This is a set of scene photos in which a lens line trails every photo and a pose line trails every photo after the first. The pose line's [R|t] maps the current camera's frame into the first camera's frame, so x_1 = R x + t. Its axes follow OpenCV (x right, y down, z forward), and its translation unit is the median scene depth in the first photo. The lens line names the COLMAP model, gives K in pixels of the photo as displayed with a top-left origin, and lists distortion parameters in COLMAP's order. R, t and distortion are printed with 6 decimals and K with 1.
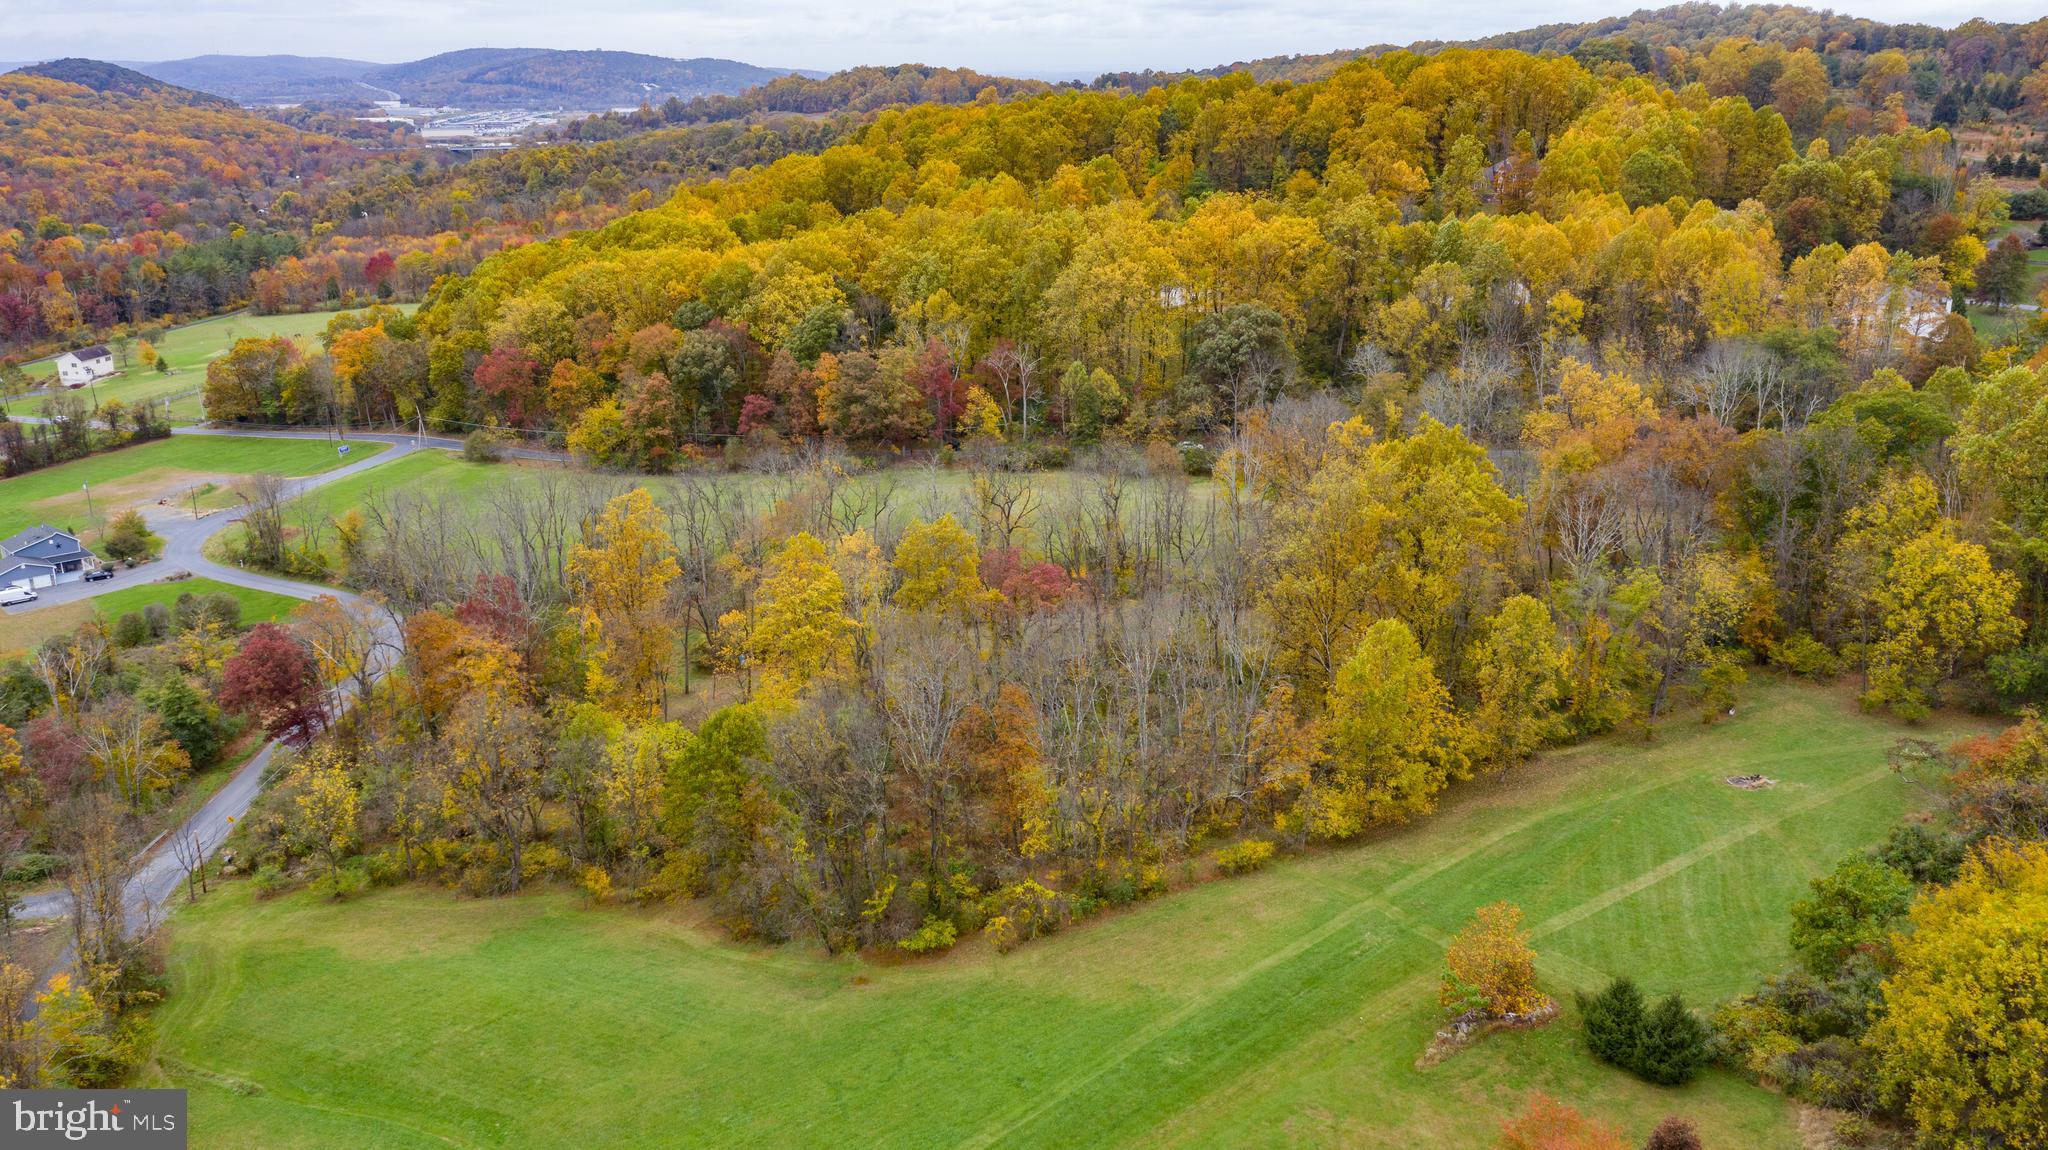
lens RADIAL K [[1650.3, 0, 987.1], [0, 1650.3, 578.7], [0, 0, 1]] dist [0.001502, -0.008391]
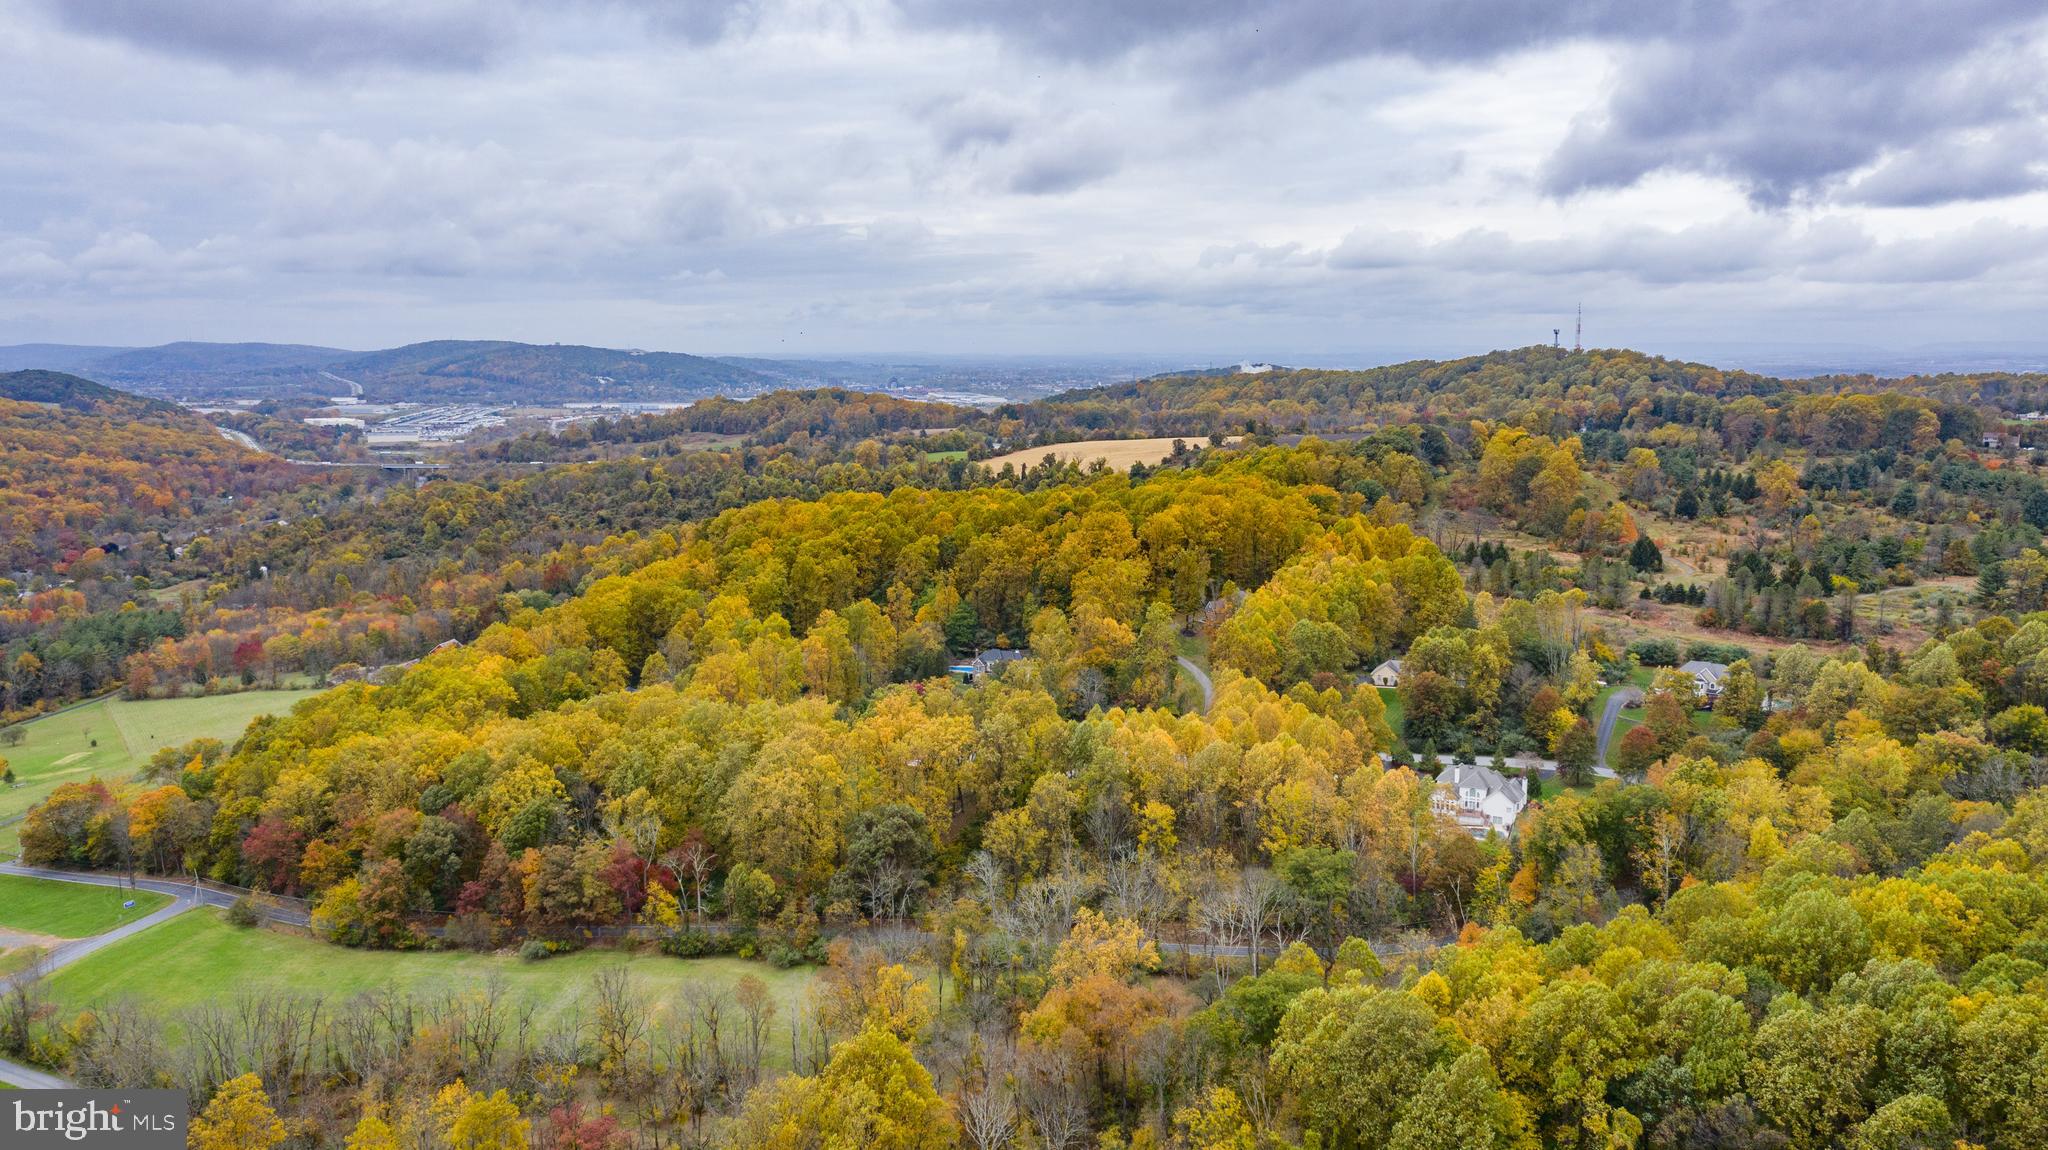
lens RADIAL K [[1644.9, 0, 997.7], [0, 1644.9, 577.0], [0, 0, 1]] dist [-0.001759, -0.005127]
pose [[0.999551, 0.002570, 0.029841, 0.118990], [0.002213, 0.987249, -0.159167, -0.085754], [-0.029869, 0.159162, 0.986801, -0.110328]]
